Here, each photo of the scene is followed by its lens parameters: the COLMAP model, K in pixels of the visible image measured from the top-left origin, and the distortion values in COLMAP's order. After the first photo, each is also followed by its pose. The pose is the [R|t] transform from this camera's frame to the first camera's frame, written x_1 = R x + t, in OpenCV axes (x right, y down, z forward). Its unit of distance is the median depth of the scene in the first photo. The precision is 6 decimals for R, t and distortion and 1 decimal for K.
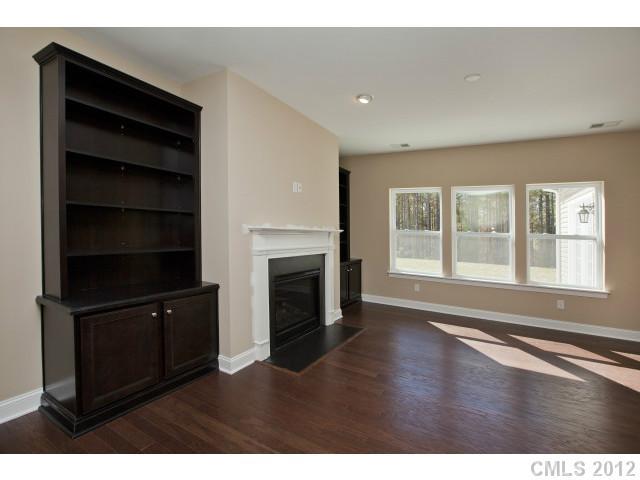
lens RADIAL K [[303.1, 0, 320.0], [0, 303.1, 240.0], [0, 0, 1]] dist [-0.000029, 0.000115]
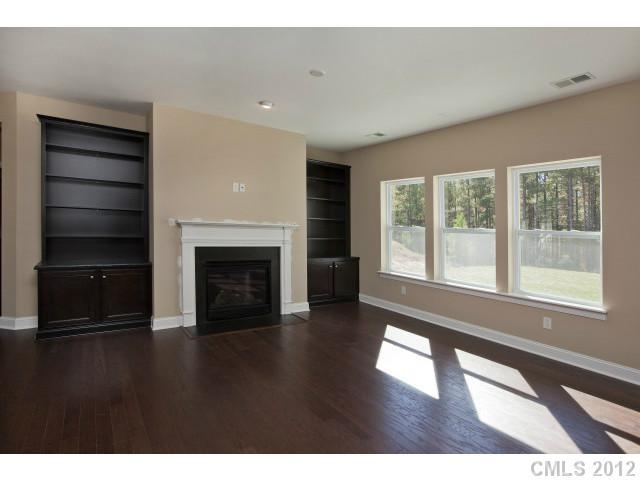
lens RADIAL K [[342.3, 0, 320.0], [0, 342.3, 240.0], [0, 0, 1]] dist [0.034862, -0.000181]
pose [[0.892025, 0.016224, -0.451694, 0.693273], [-0.020898, 0.999767, -0.005361, 0.024107], [0.451502, 0.014221, 0.892157, -0.023208]]
